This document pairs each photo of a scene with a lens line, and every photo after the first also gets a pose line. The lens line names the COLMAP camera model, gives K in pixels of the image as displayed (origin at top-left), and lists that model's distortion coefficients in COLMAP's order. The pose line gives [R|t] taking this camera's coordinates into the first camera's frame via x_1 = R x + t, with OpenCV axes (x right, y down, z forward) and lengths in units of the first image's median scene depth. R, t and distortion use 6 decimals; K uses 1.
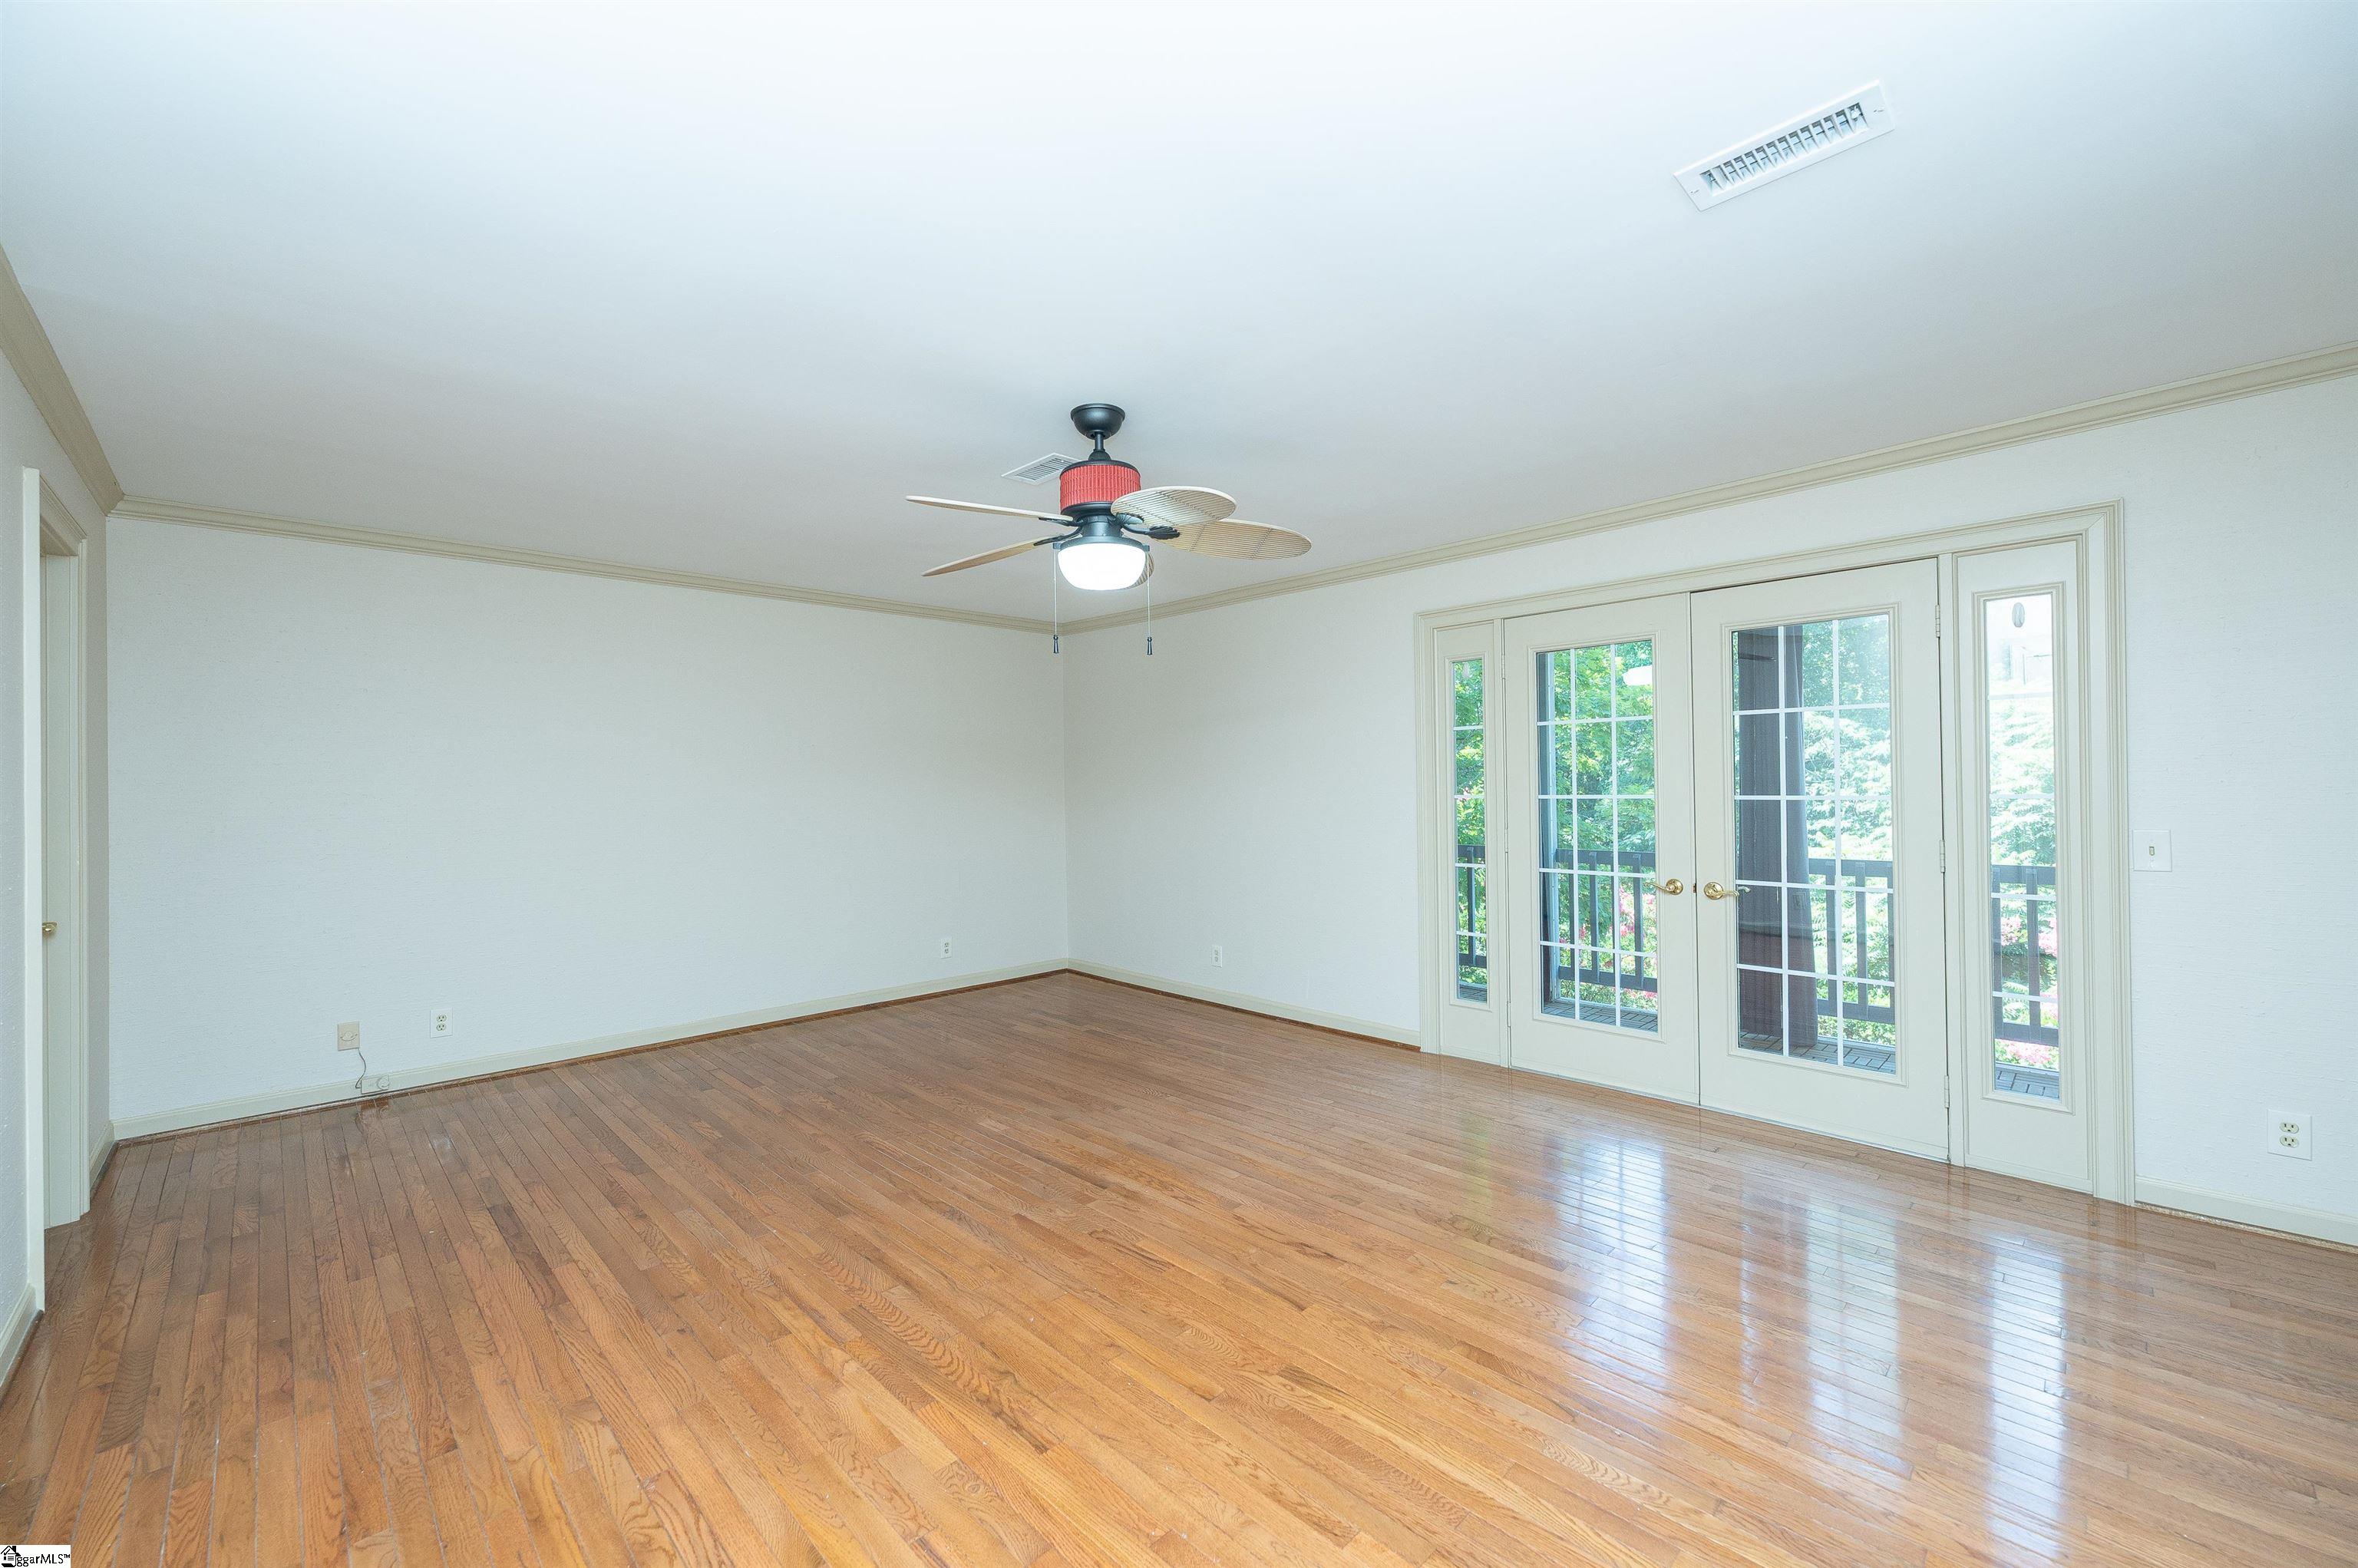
lens RADIAL K [[938.9, 0, 1167.9], [0, 938.9, 792.3], [0, 0, 1]] dist [0.002208, -0.000203]
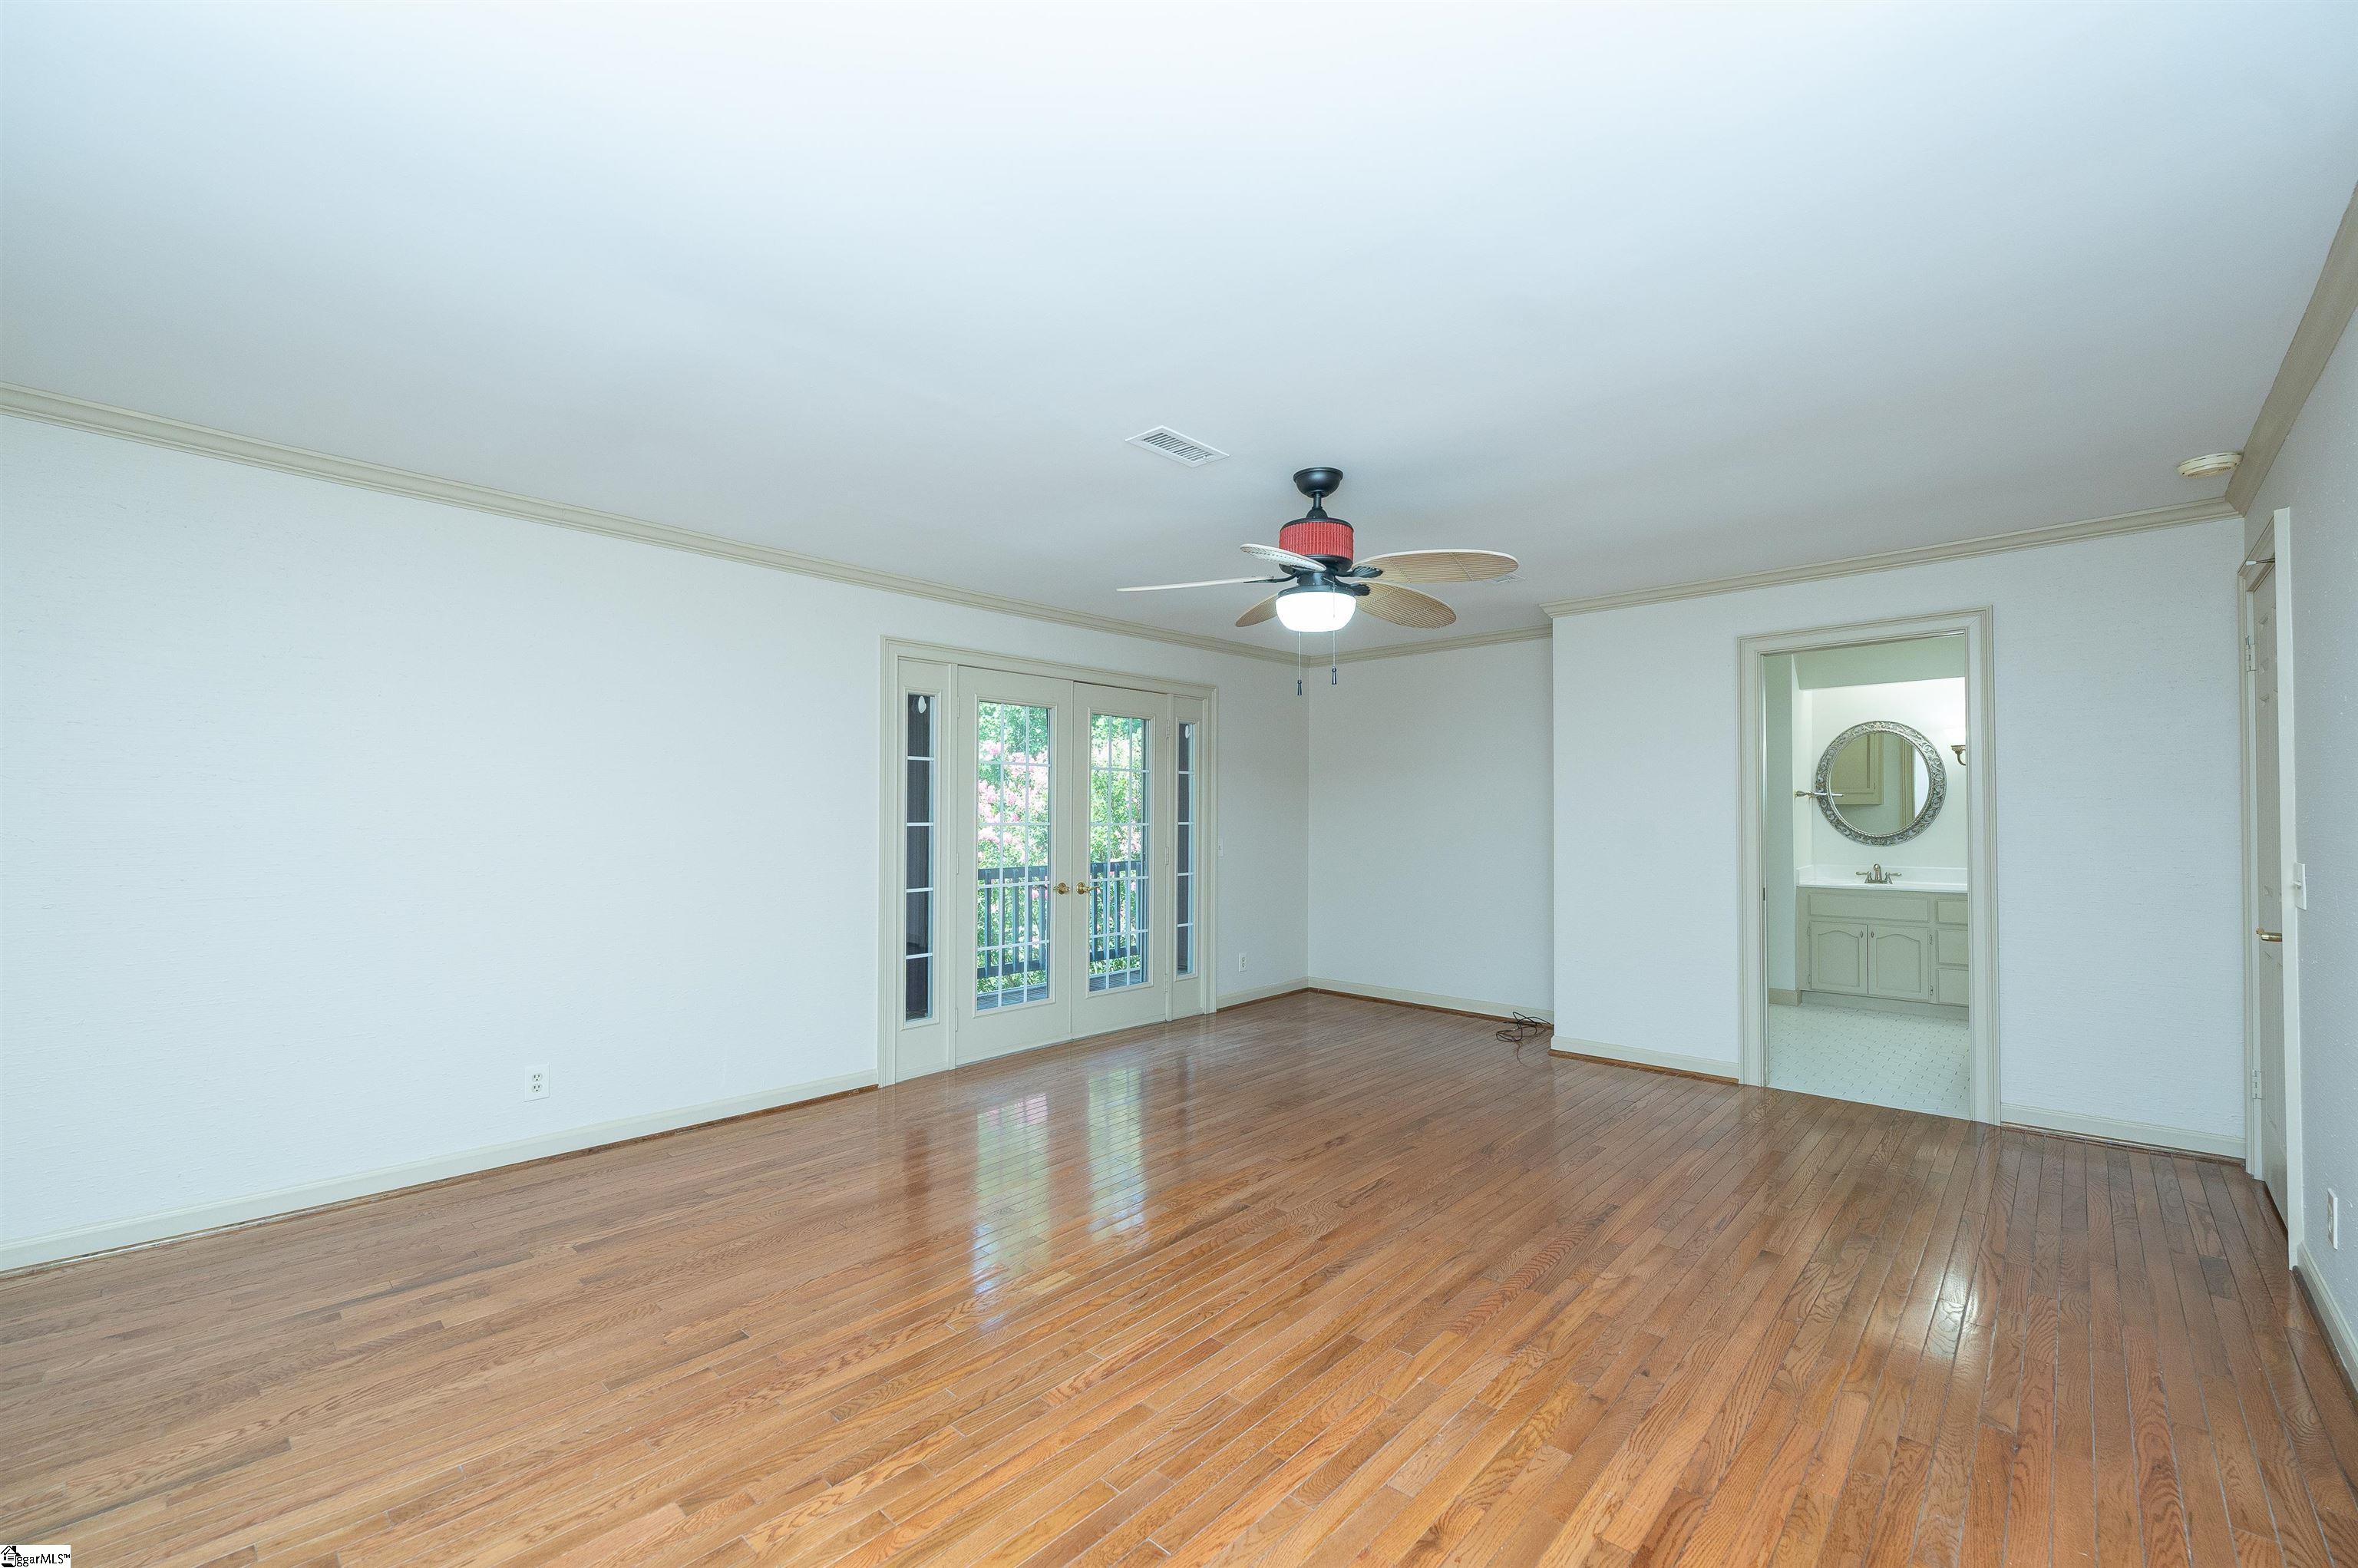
lens RADIAL K [[938.9, 0, 1167.9], [0, 938.9, 801.2], [0, 0, 1]] dist [0.002208, -0.000203]
pose [[-0.038413, 0.030420, 0.998799, -1.090073], [0.001334, 0.999537, -0.030391, 0.016861], [-0.999261, 0.000165, -0.038436, 1.129409]]
